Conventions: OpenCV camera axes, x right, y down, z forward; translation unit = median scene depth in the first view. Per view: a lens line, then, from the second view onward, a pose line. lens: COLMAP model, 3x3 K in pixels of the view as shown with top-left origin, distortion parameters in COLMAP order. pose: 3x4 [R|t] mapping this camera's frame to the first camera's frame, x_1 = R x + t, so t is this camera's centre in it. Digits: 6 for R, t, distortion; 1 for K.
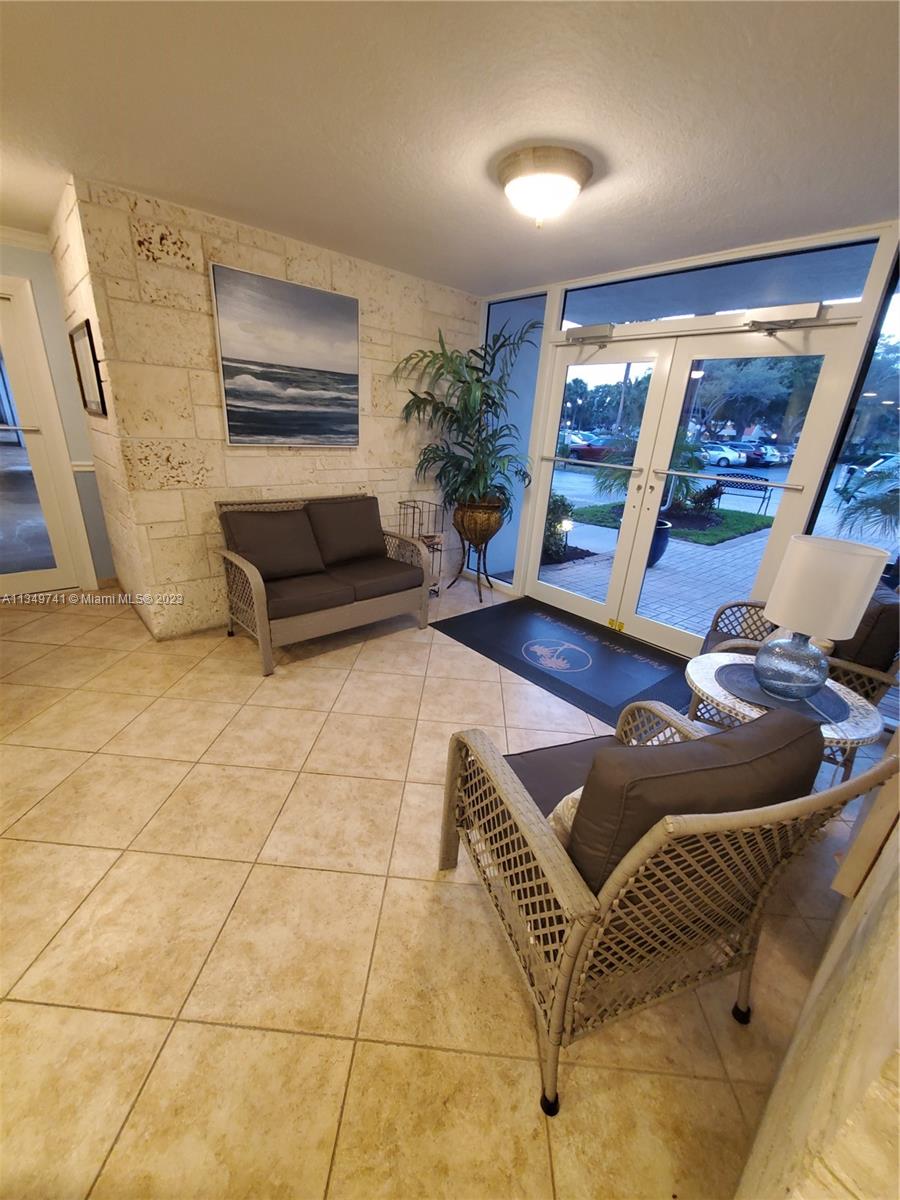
lens RADIAL K [[473.1, 0, 445.6], [0, 473.1, 605.1], [0, 0, 1]] dist [0.001271, 0.000189]
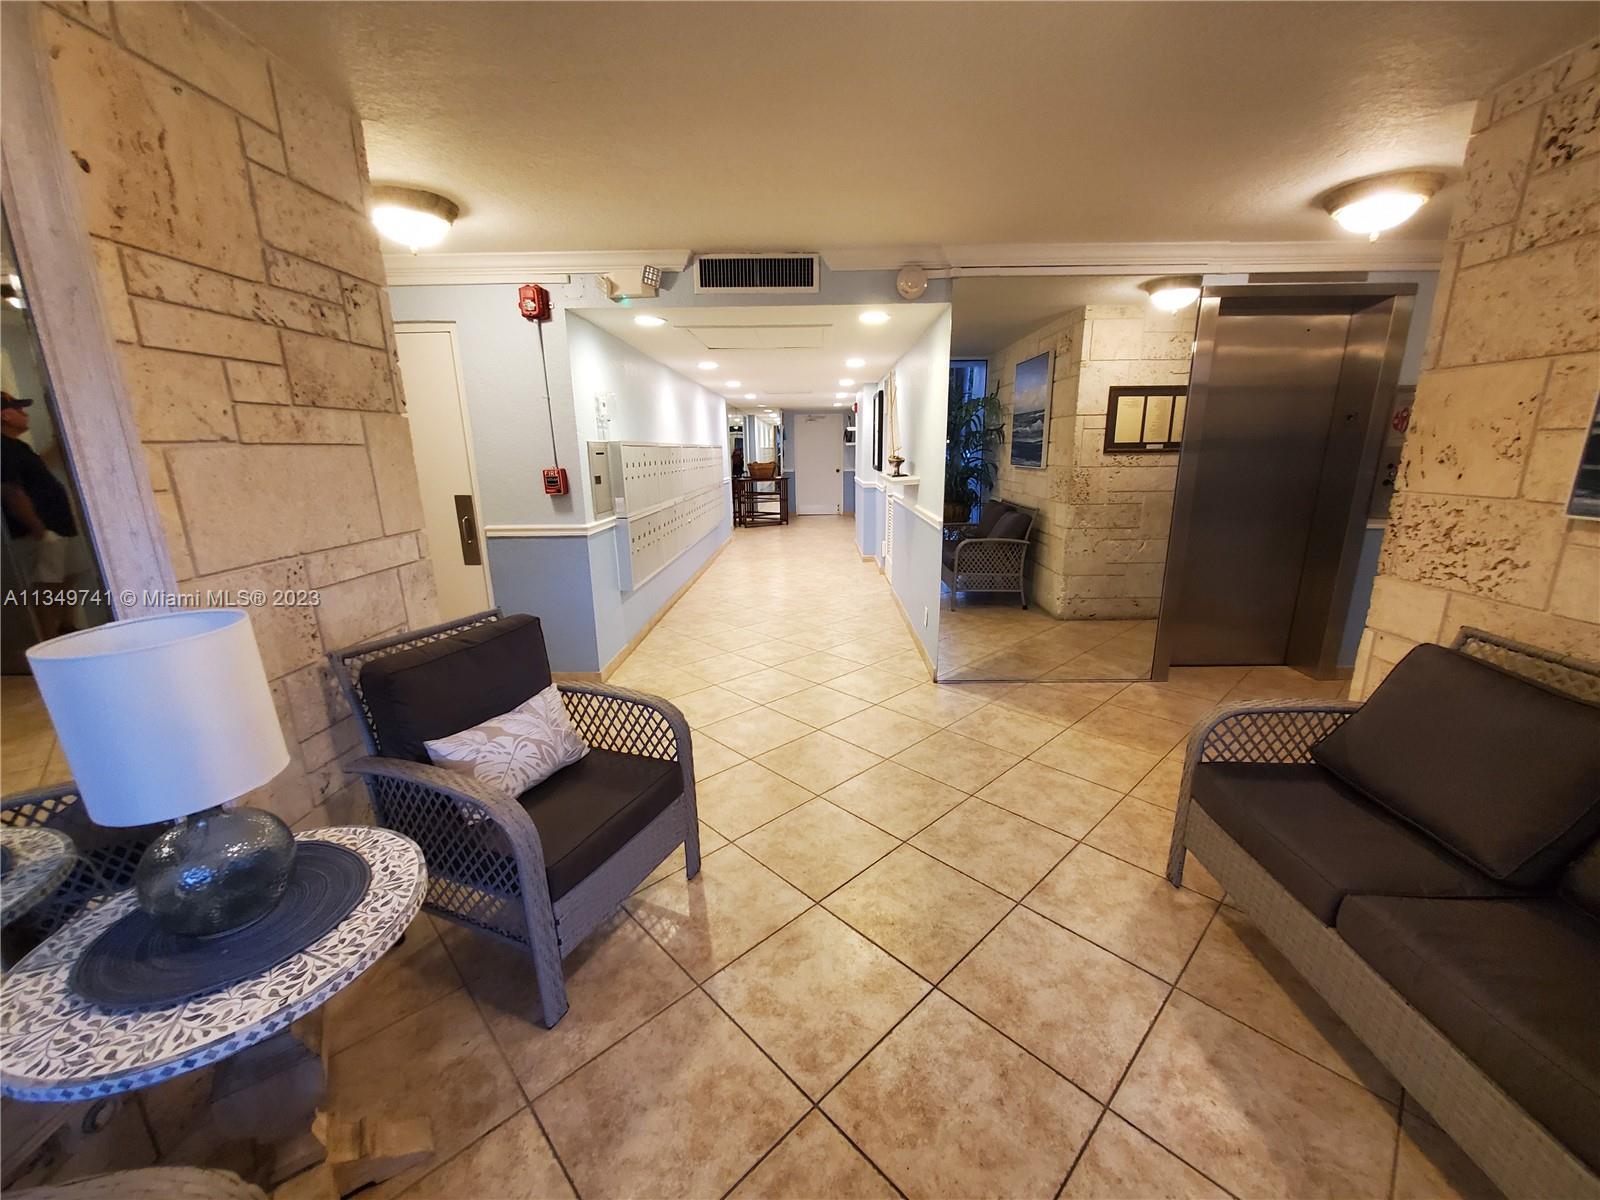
lens RADIAL K [[630.8, 0, 800.5], [0, 630.8, 602.3], [0, 0, 1]] dist [0.001271, 0.000189]
pose [[-0.680967, 0.130458, -0.720600, 0.457244], [-0.290223, 0.855354, 0.429115, -0.353427], [0.672350, 0.501349, -0.544606, 0.989030]]
